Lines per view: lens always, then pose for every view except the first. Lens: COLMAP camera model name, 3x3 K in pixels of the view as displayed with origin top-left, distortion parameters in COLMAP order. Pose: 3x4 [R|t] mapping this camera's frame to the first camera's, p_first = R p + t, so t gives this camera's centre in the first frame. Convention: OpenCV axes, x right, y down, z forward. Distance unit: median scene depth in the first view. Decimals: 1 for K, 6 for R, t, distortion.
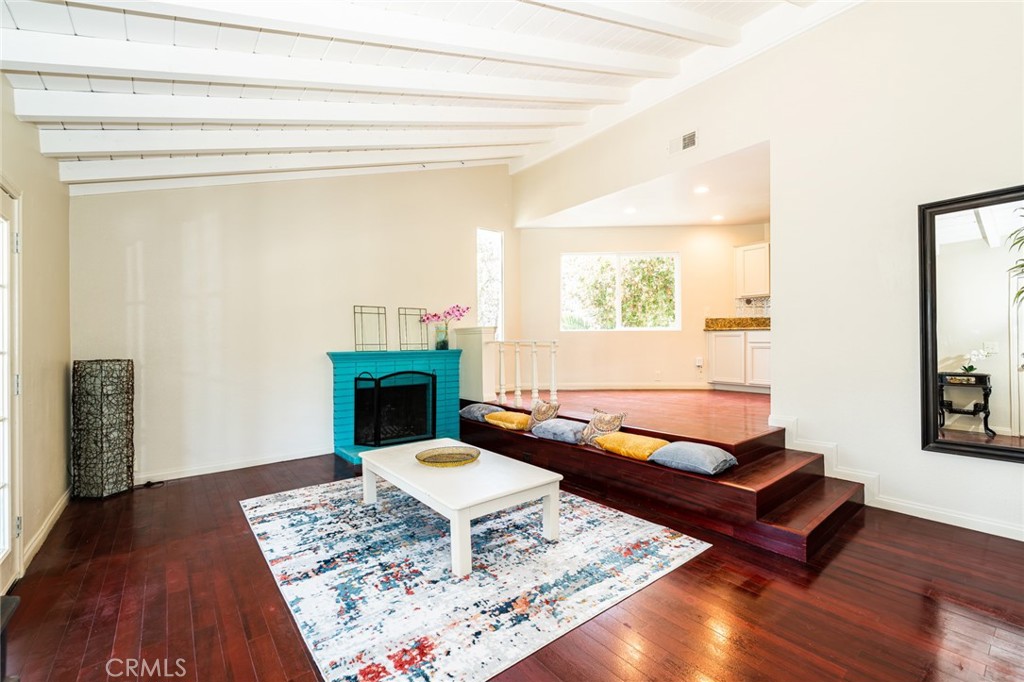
lens RADIAL K [[439.4, 0, 548.9], [0, 439.4, 340.6], [0, 0, 1]] dist [-0.000095, -0.000233]
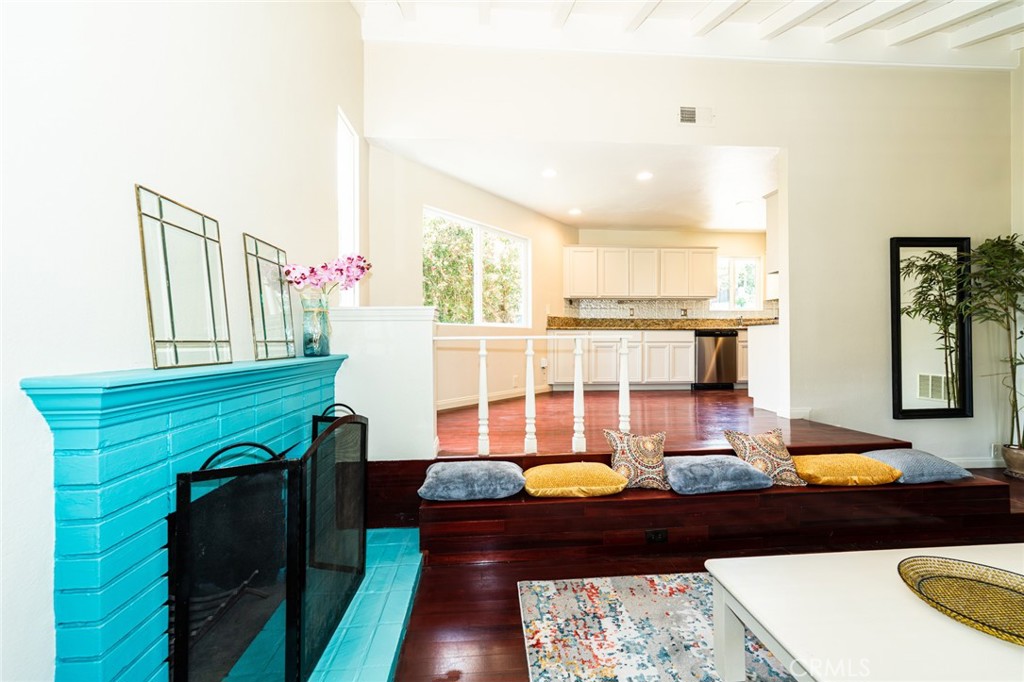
lens RADIAL K [[412.5, 0, 512.0], [0, 412.5, 341.0], [0, 0, 1]] dist [0.002358, -0.000123]
pose [[0.594368, 0.005531, 0.804174, -0.514580], [-0.000994, 0.999981, -0.006142, 0.009579], [-0.804192, 0.002851, 0.594362, 0.707605]]
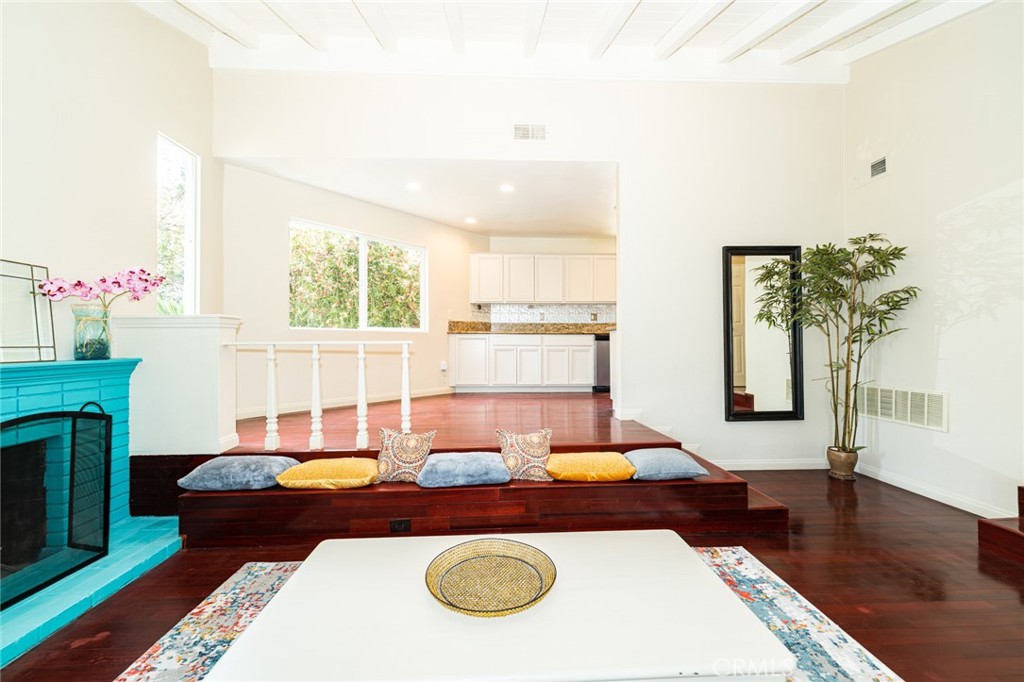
lens RADIAL K [[411.4, 0, 511.3], [0, 411.4, 341.9], [0, 0, 1]] dist [-0.001628, -0.000407]
pose [[0.616187, 0.009279, 0.787545, -0.358701], [-0.002698, 0.999950, -0.009671, 0.005389], [-0.787595, 0.003835, 0.616181, 0.433729]]
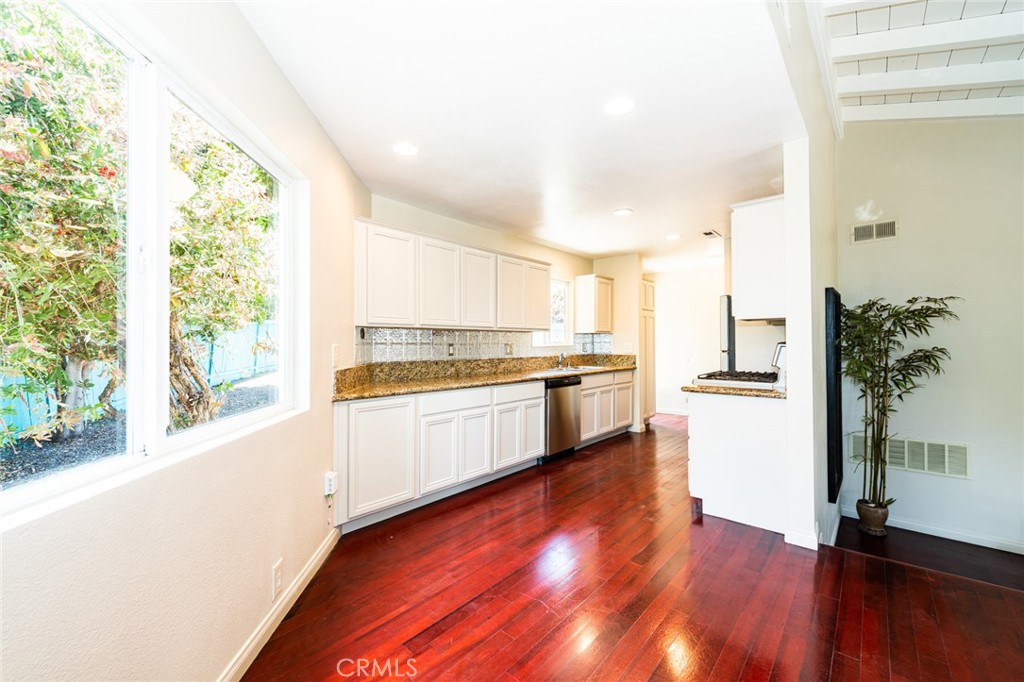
lens RADIAL K [[409.4, 0, 512.0], [0, 409.4, 341.0], [0, 0, 1]] dist [-0.000730, -0.000312]
pose [[-0.135166, 0.011827, 0.990752, -0.051621], [0.003163, 0.999929, -0.011505, -0.096600], [-0.990818, 0.001579, -0.135193, 1.165331]]
